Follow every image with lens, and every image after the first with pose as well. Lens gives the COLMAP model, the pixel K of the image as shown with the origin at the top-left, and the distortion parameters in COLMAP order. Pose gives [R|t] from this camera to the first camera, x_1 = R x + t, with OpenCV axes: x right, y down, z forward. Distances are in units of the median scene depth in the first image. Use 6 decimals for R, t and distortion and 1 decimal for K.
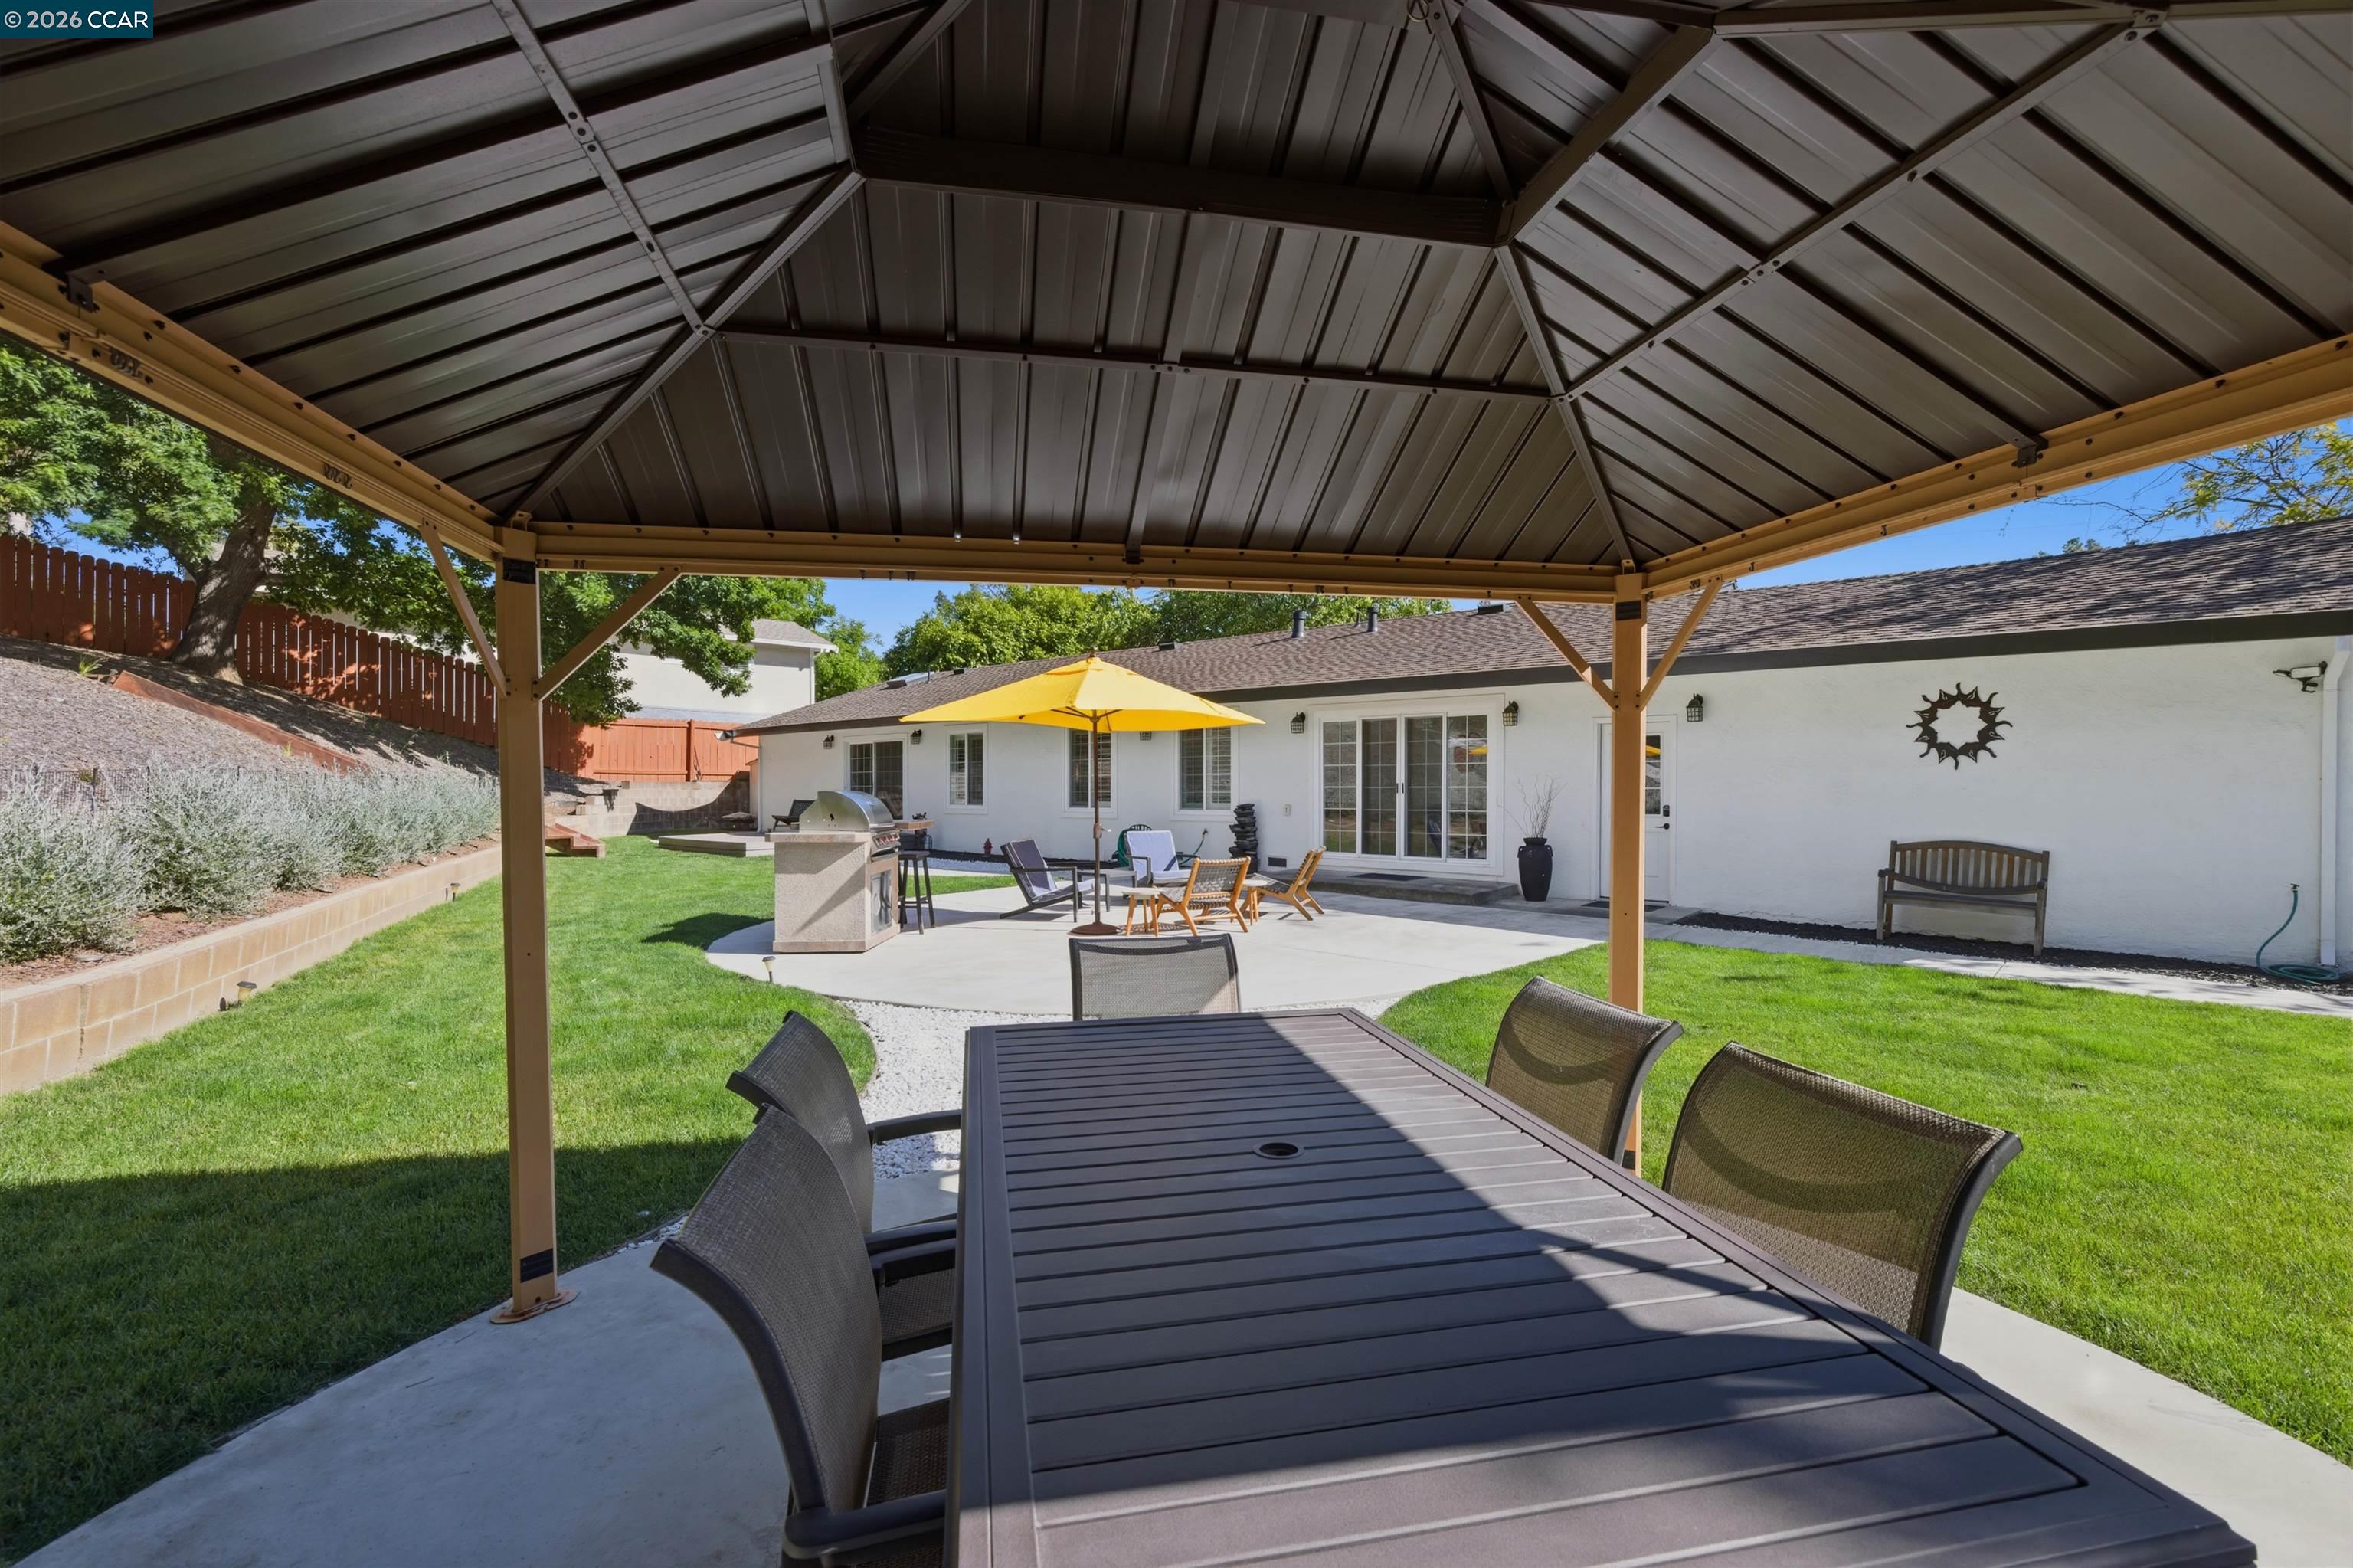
lens RADIAL K [[1066.9, 0, 1177.2], [0, 1066.9, 775.1], [0, 0, 1]] dist [-0.007112, 0.004610]
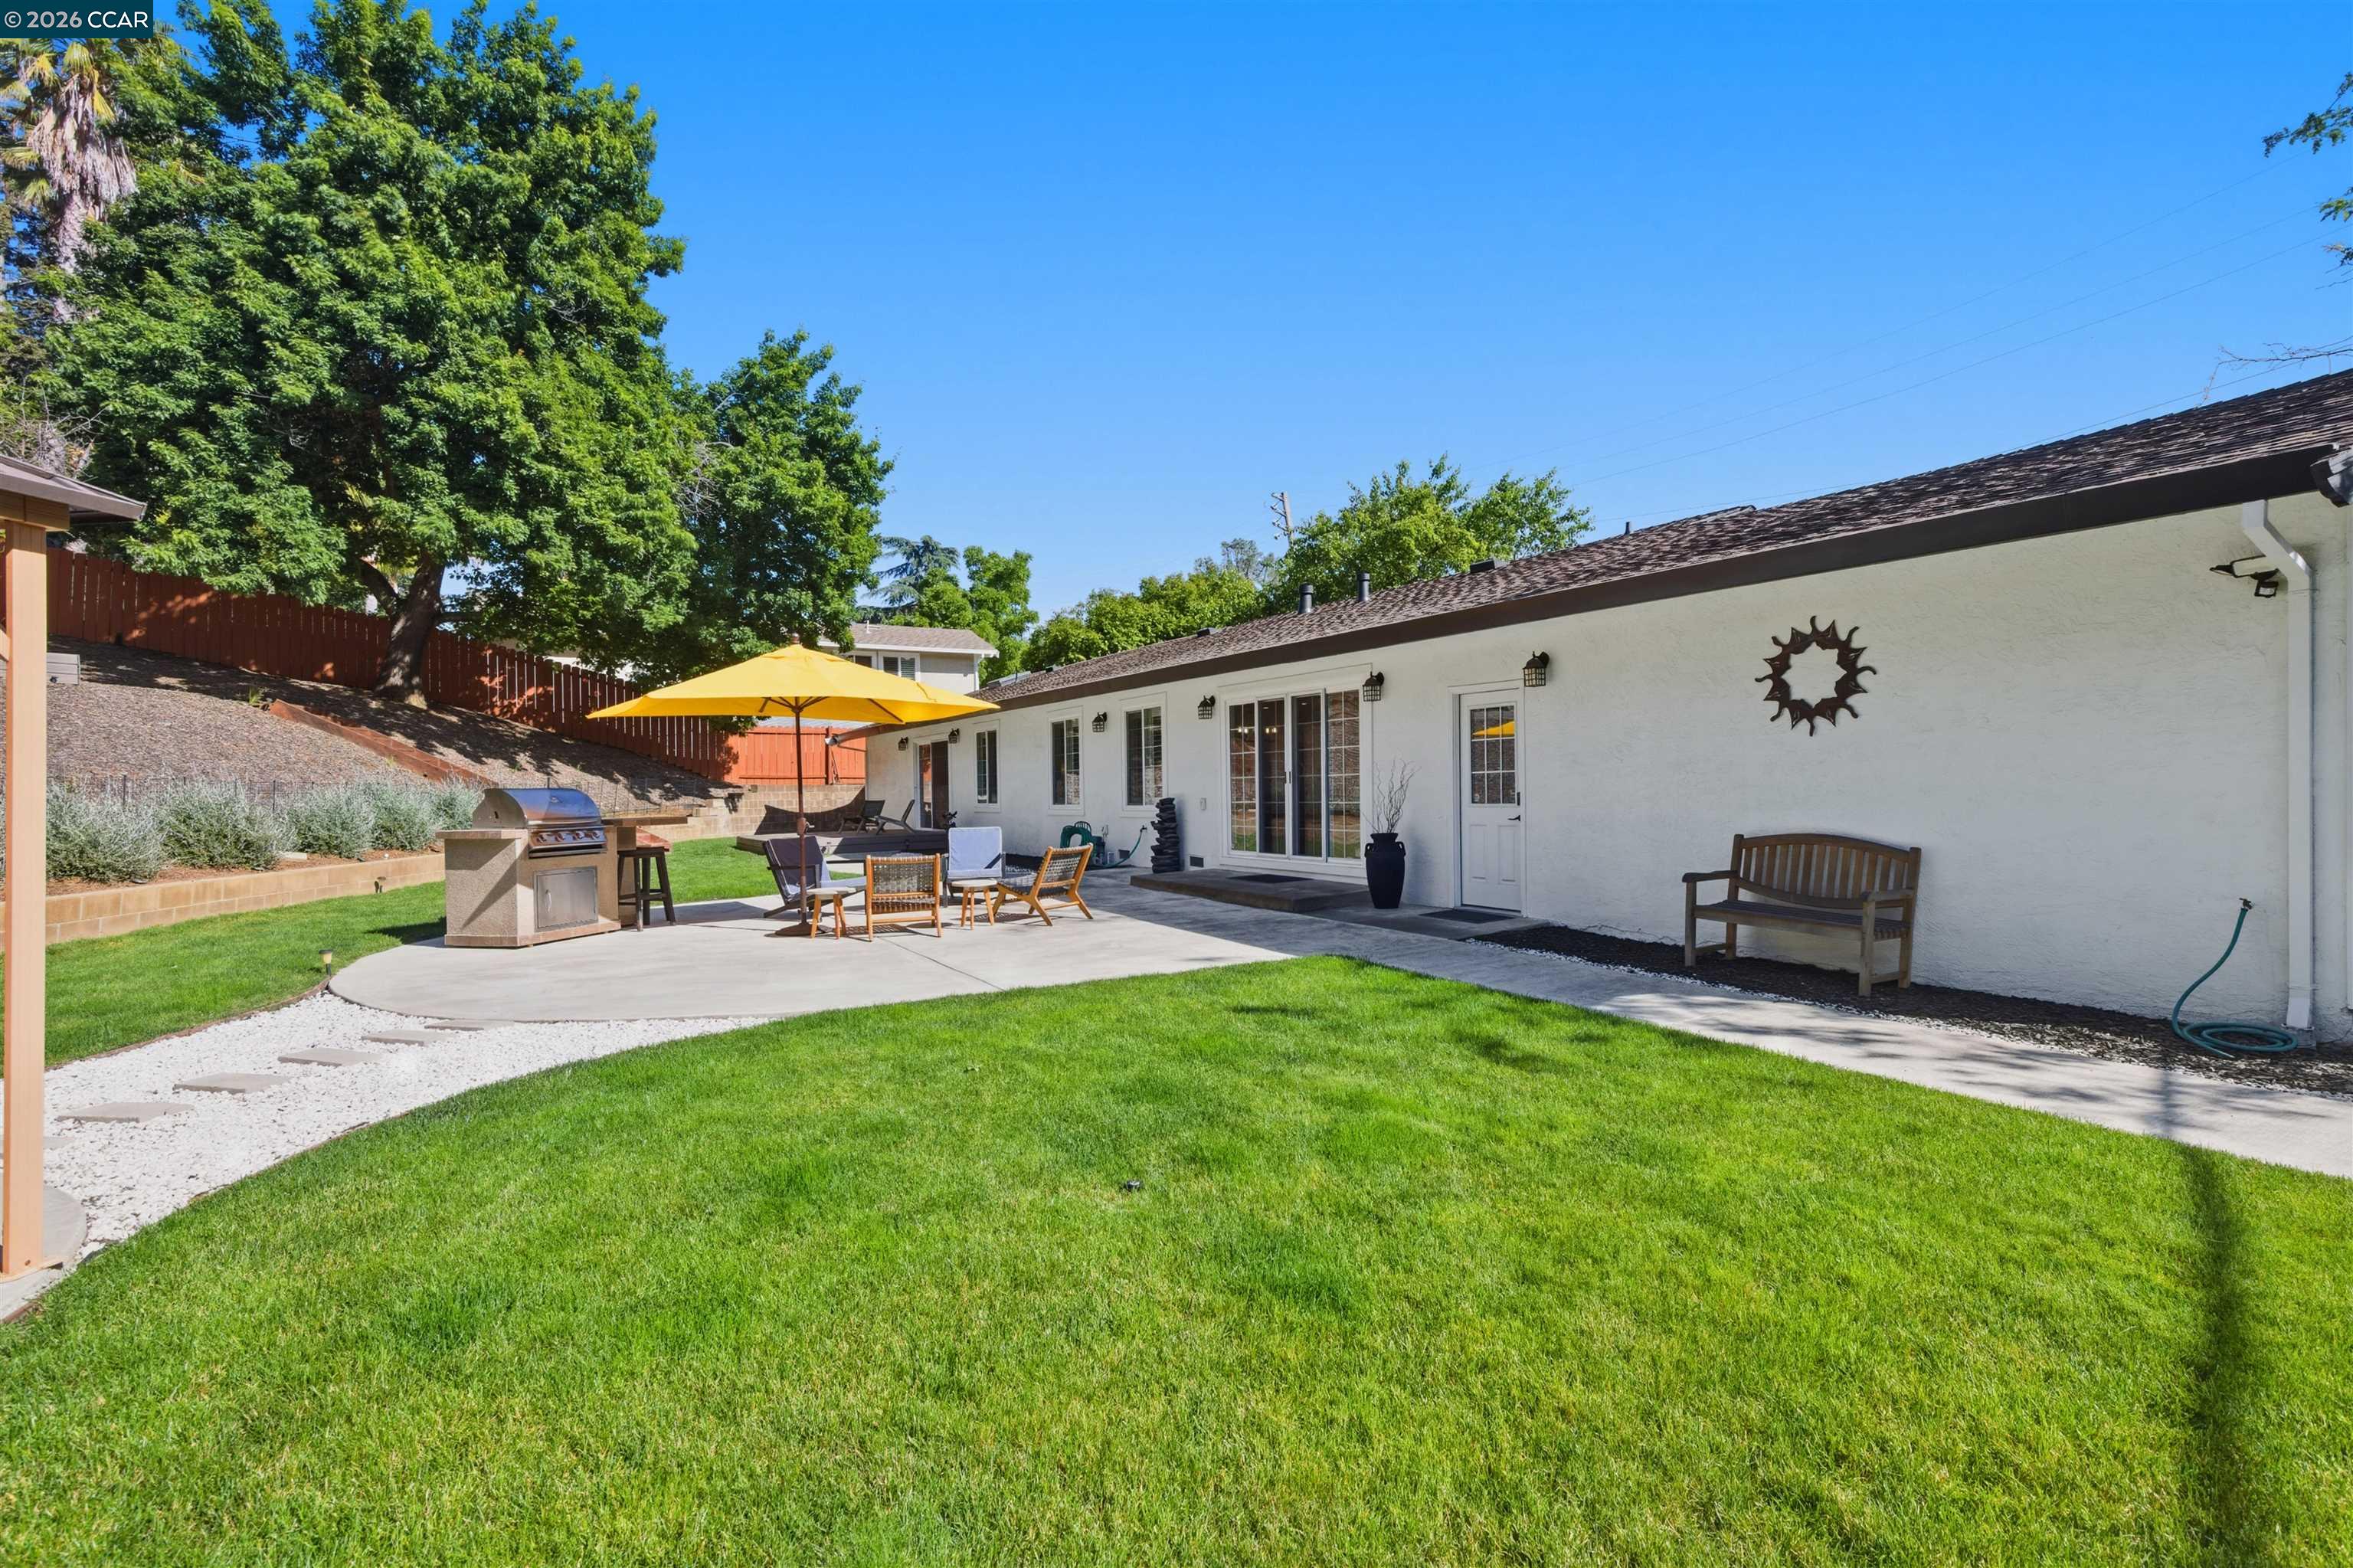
lens RADIAL K [[1066.9, 0, 1174.4], [0, 1066.9, 784.5], [0, 0, 1]] dist [-0.007112, 0.004610]
pose [[0.962922, -0.016185, -0.269293, 0.318915], [0.019006, 0.999788, 0.007873, 0.008600], [0.269109, -0.012699, 0.963026, 0.114347]]
